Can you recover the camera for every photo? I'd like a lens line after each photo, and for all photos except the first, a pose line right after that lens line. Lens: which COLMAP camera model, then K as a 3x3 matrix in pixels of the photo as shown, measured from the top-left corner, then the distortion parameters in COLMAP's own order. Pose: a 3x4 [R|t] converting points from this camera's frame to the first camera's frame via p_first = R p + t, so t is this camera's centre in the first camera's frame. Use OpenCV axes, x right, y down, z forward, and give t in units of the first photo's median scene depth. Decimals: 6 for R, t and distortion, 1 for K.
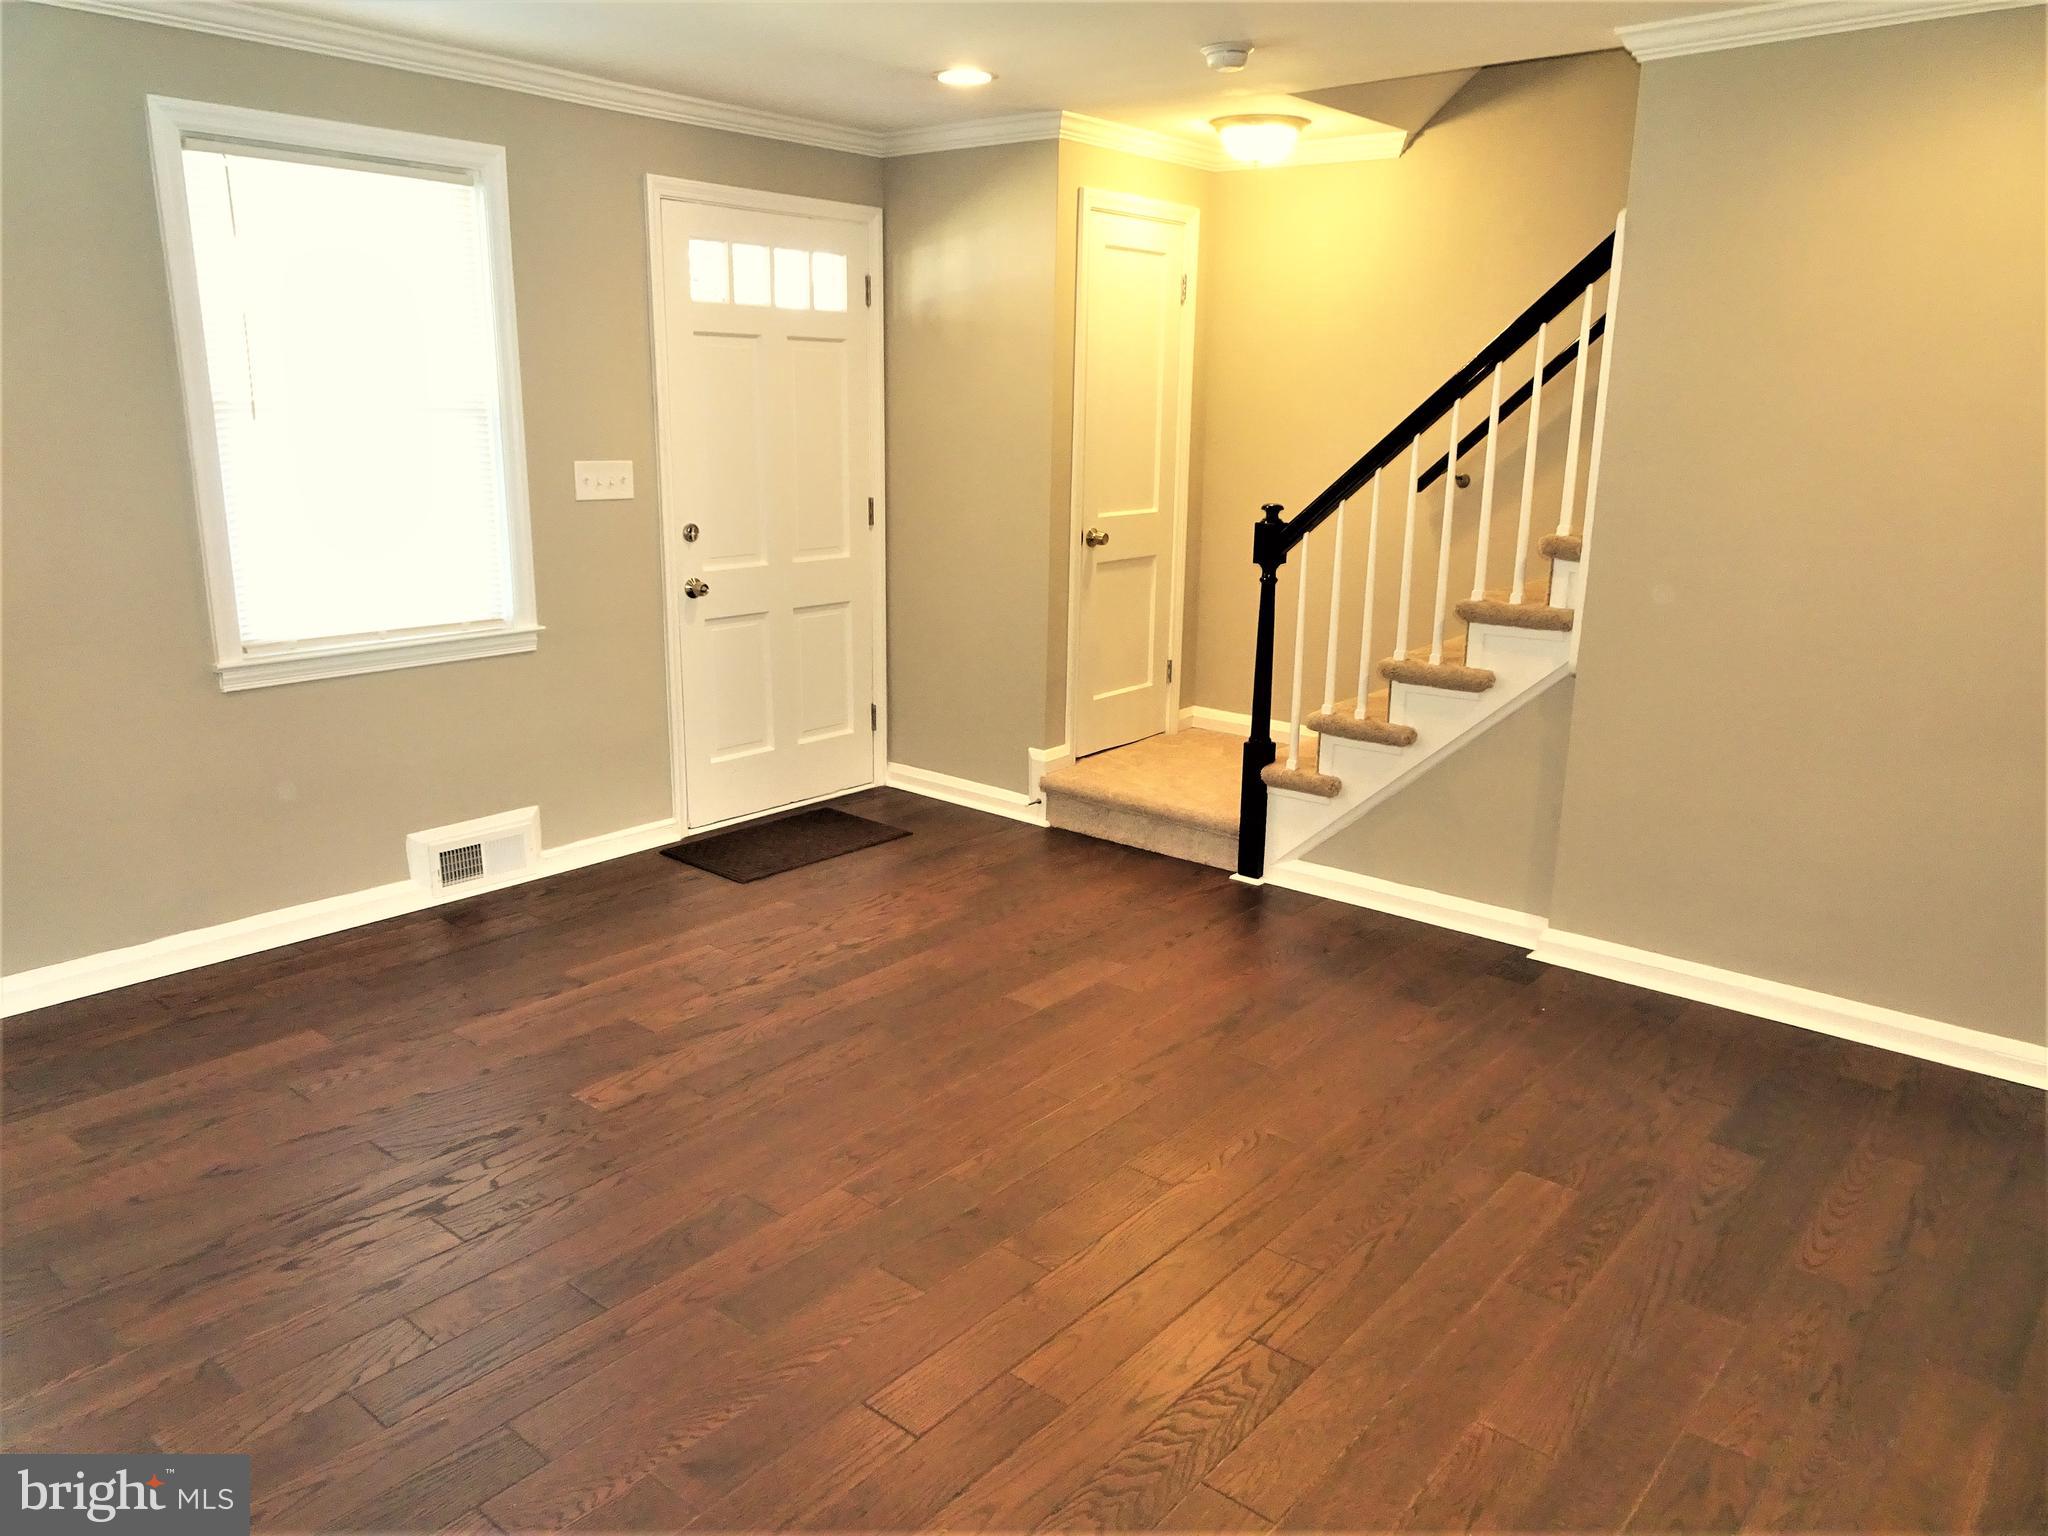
lens RADIAL K [[1484.7, 0, 1024.0], [0, 1484.7, 768.0], [0, 0, 1]] dist [0.007162, 0.005159]
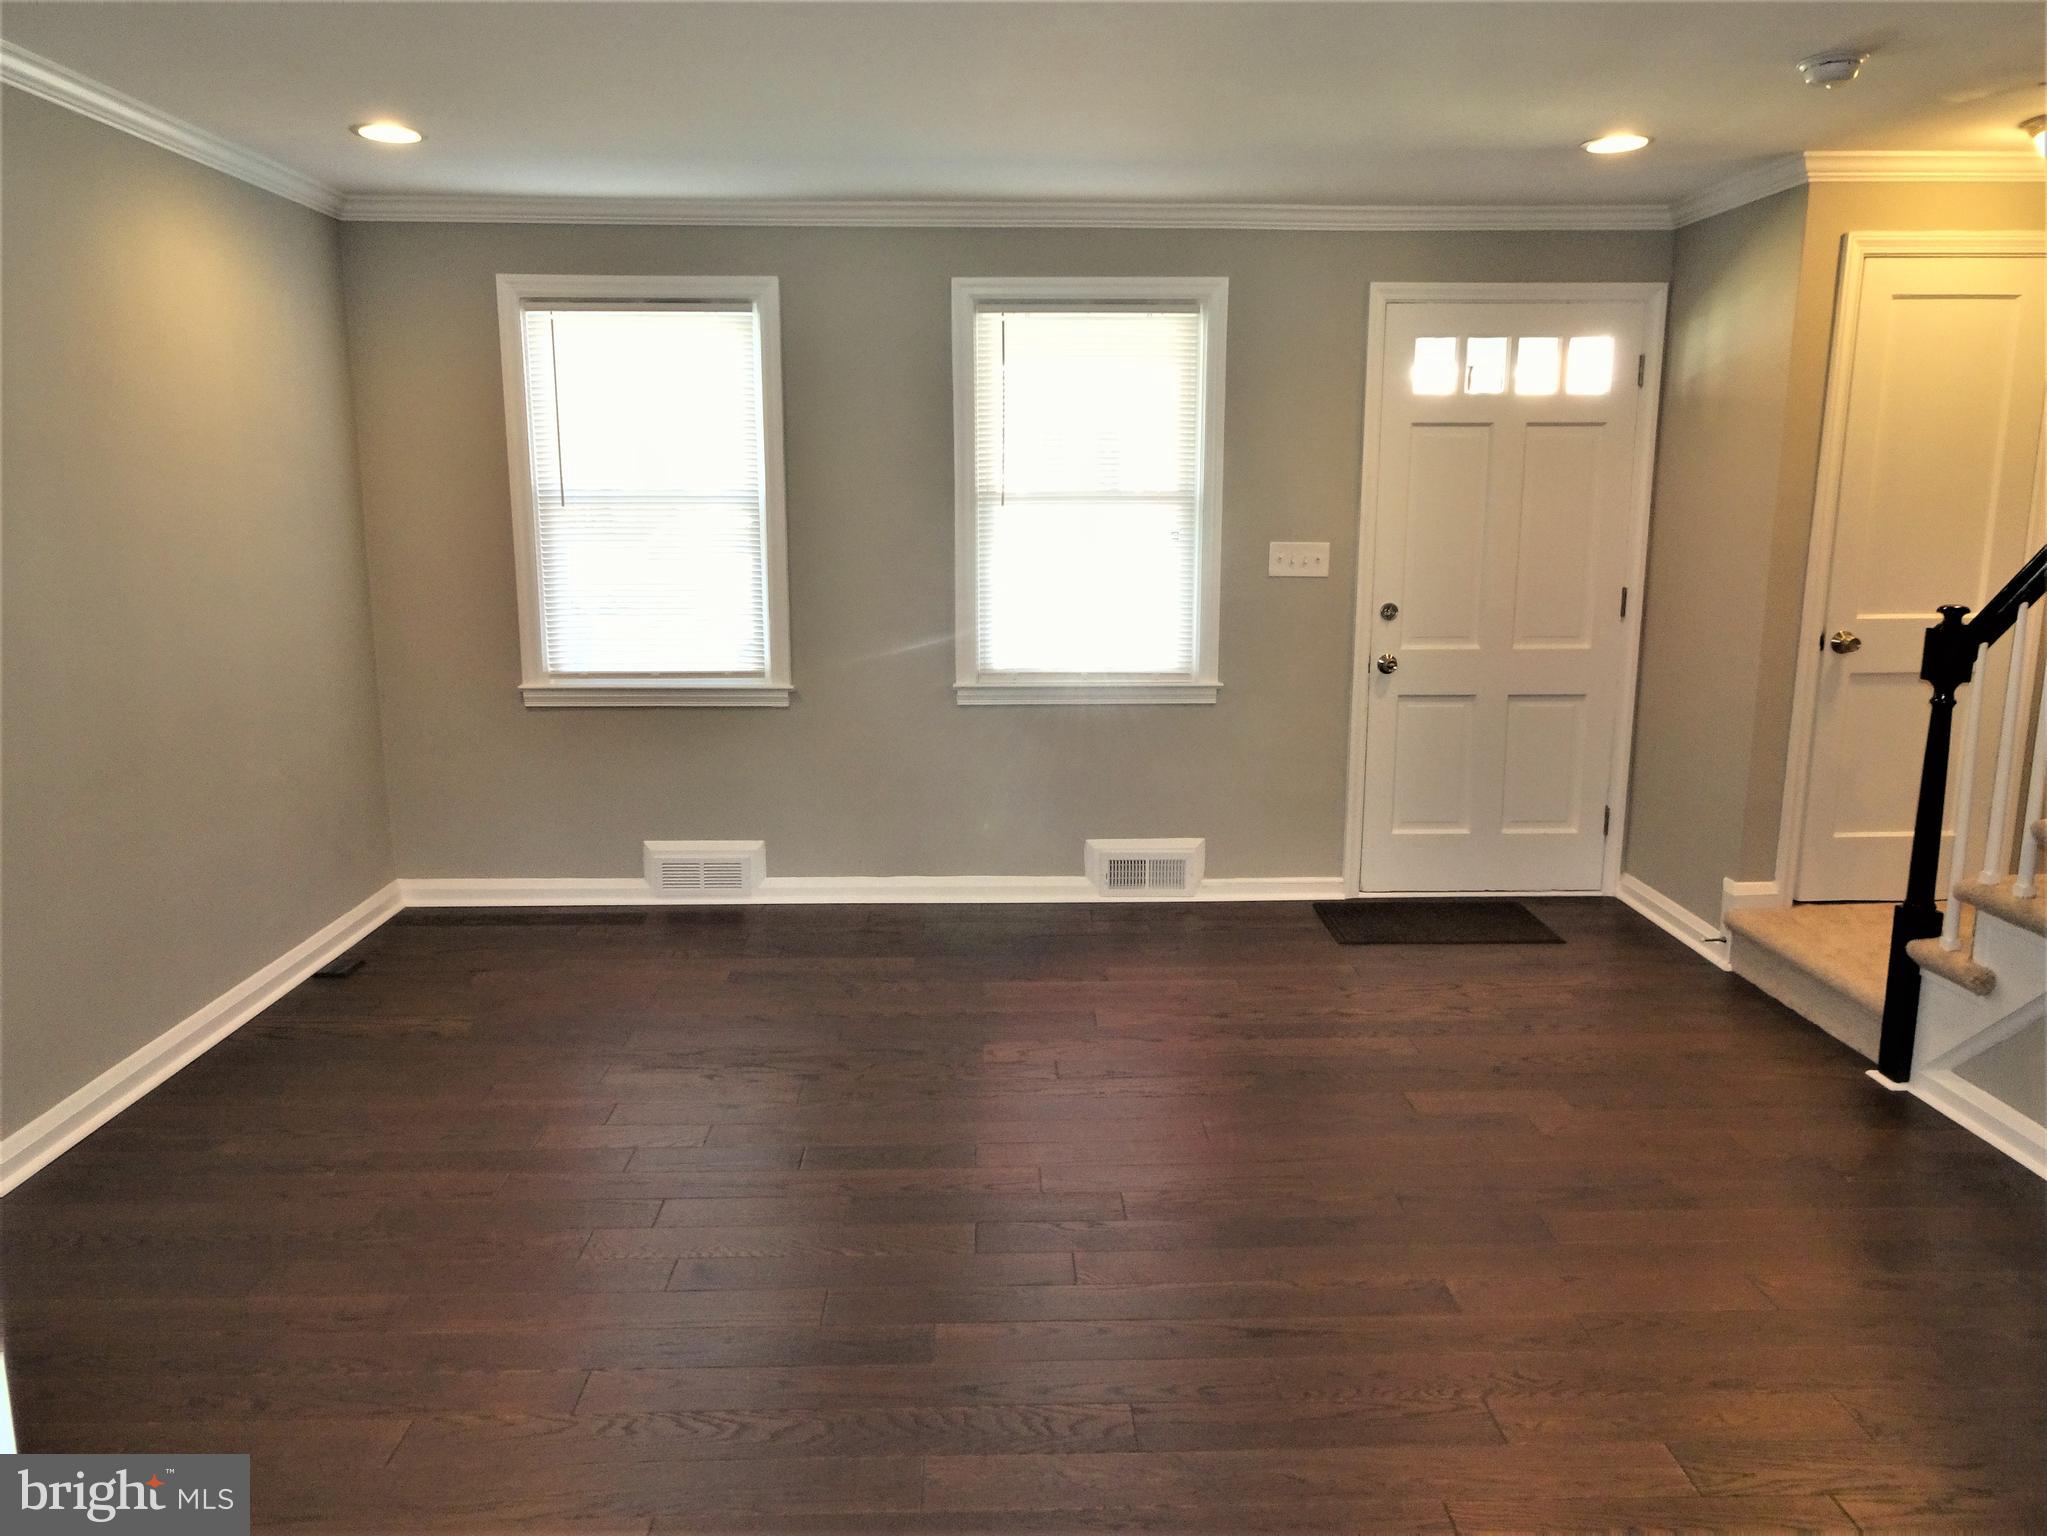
lens RADIAL K [[1484.0, 0, 1023.5], [0, 1484.0, 768.0], [0, 0, 1]] dist [0.007162, 0.005159]
pose [[0.658417, 0.125164, -0.742173, 0.411911], [-0.173836, 0.984703, 0.011848, -0.017133], [0.732303, 0.121216, 0.670103, 0.122205]]
